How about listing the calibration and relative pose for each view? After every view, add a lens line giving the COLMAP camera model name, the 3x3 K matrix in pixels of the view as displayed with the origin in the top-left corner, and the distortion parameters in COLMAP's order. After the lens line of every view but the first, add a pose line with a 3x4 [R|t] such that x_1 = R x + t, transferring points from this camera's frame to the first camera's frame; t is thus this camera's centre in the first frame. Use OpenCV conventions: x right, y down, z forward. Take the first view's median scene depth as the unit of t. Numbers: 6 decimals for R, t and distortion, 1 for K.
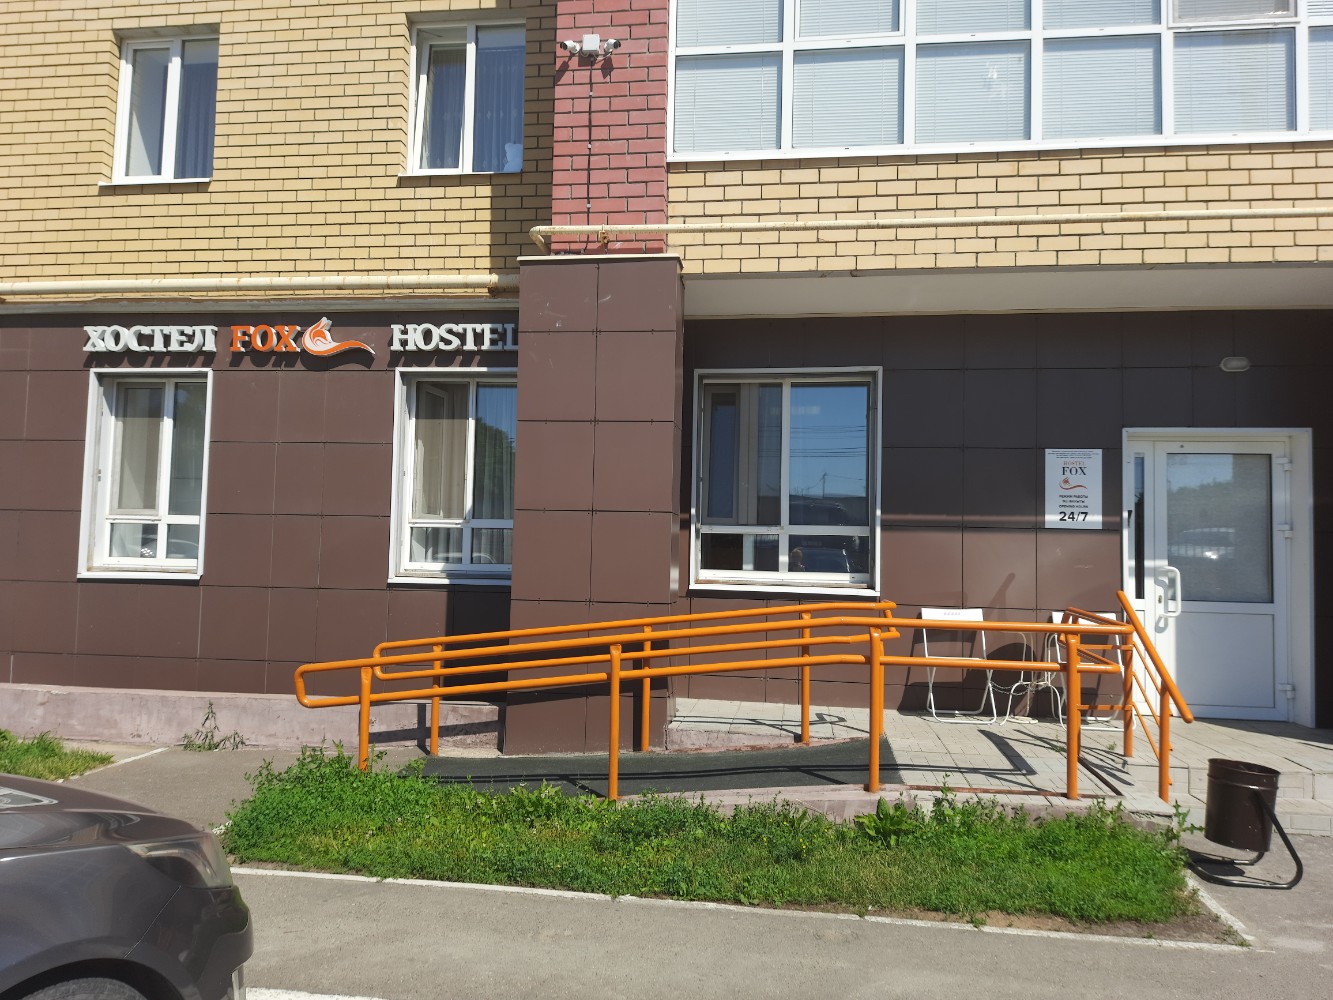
lens RADIAL K [[932.5, 0, 666.5], [0, 932.5, 500.0], [0, 0, 1]] dist [-0.004865, -0.001242]
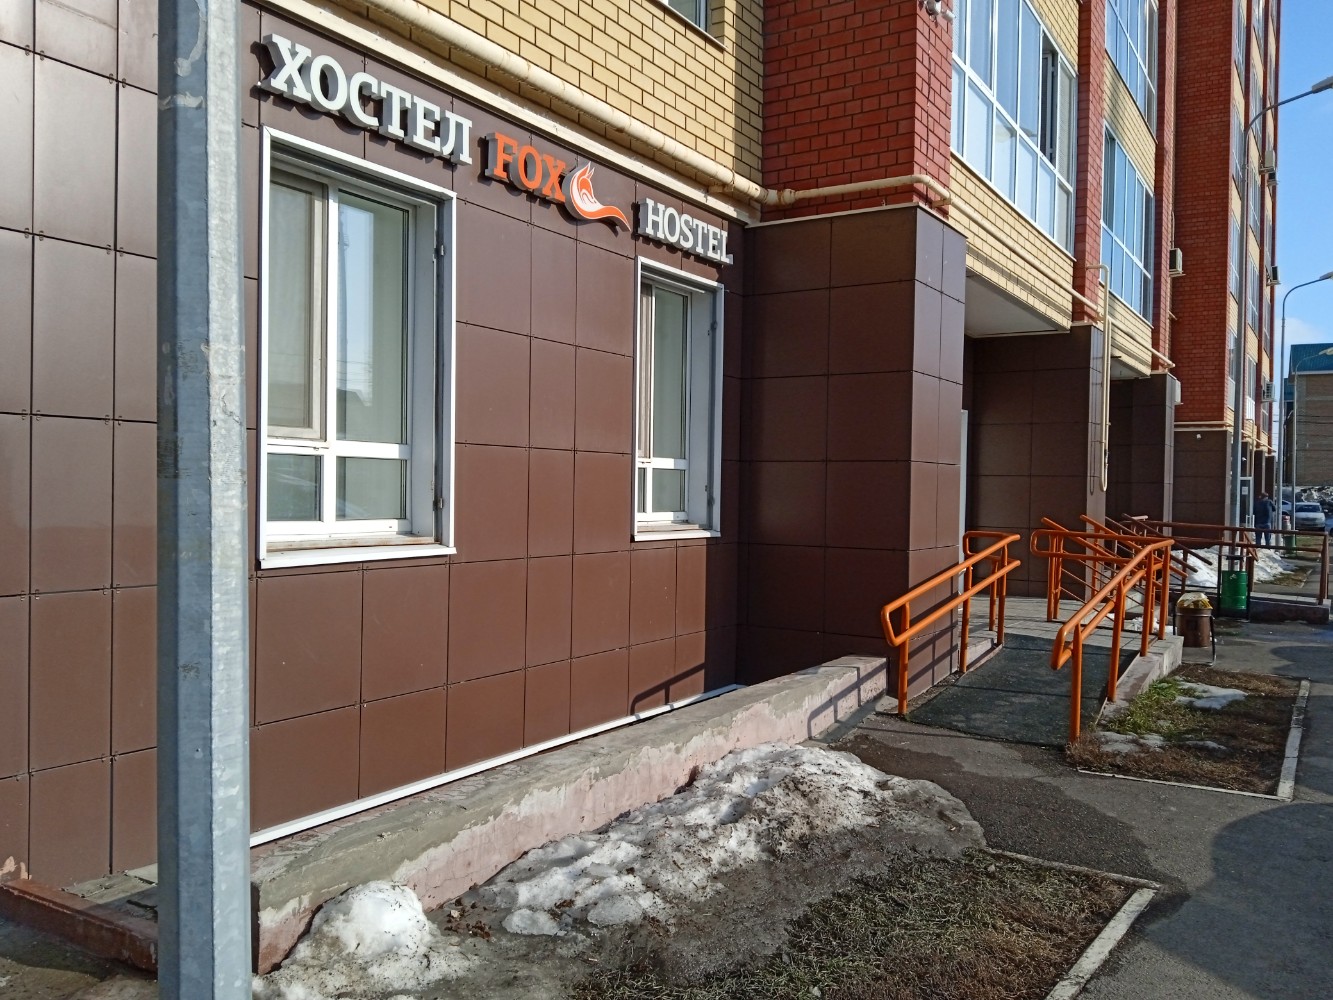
lens RADIAL K [[1081.5, 0, 666.5], [0, 1081.5, 500.0], [0, 0, 1]] dist [0.006241, 0.001083]
pose [[0.413435, -0.029437, 0.910057, -1.079302], [-0.057442, 0.996643, 0.058334, 0.002068], [-0.908720, -0.076392, 0.410357, 0.608017]]
